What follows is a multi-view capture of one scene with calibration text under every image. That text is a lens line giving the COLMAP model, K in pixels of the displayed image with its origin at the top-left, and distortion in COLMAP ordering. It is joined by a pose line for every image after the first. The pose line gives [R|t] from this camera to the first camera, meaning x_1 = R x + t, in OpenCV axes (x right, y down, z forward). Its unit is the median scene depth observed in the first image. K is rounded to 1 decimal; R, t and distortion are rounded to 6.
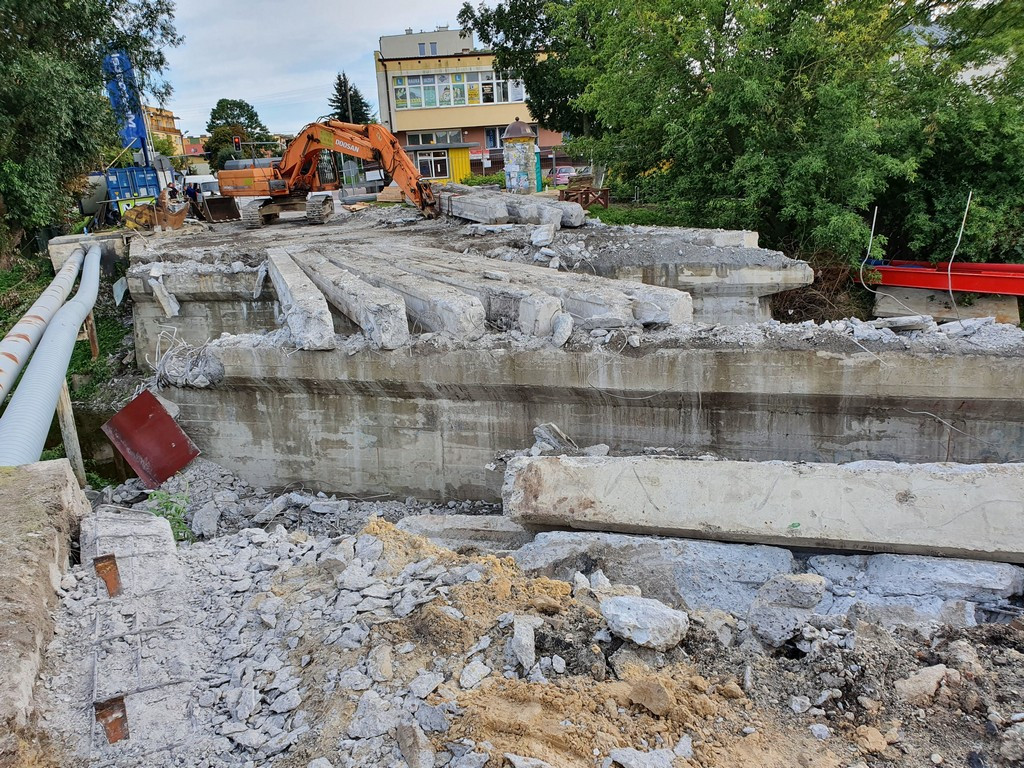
lens RADIAL K [[792.7, 0, 503.0], [0, 792.7, 400.4], [0, 0, 1]] dist [0.021018, -0.003293]
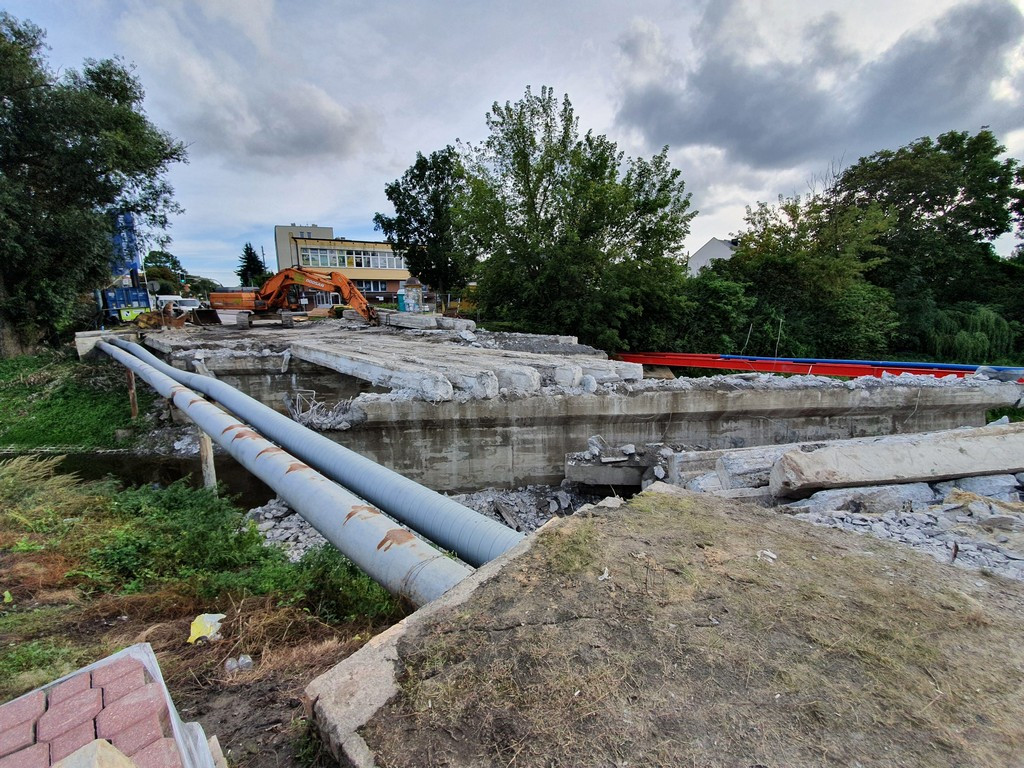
lens RADIAL K [[405.7, 0, 516.5], [0, 405.7, 376.7], [0, 0, 1]] dist [0.009722, -0.016598]
pose [[0.915446, -0.018312, 0.402024, -0.392790], [0.064435, 0.992746, -0.101505, -0.017738], [-0.397249, 0.118827, 0.909985, 0.174633]]
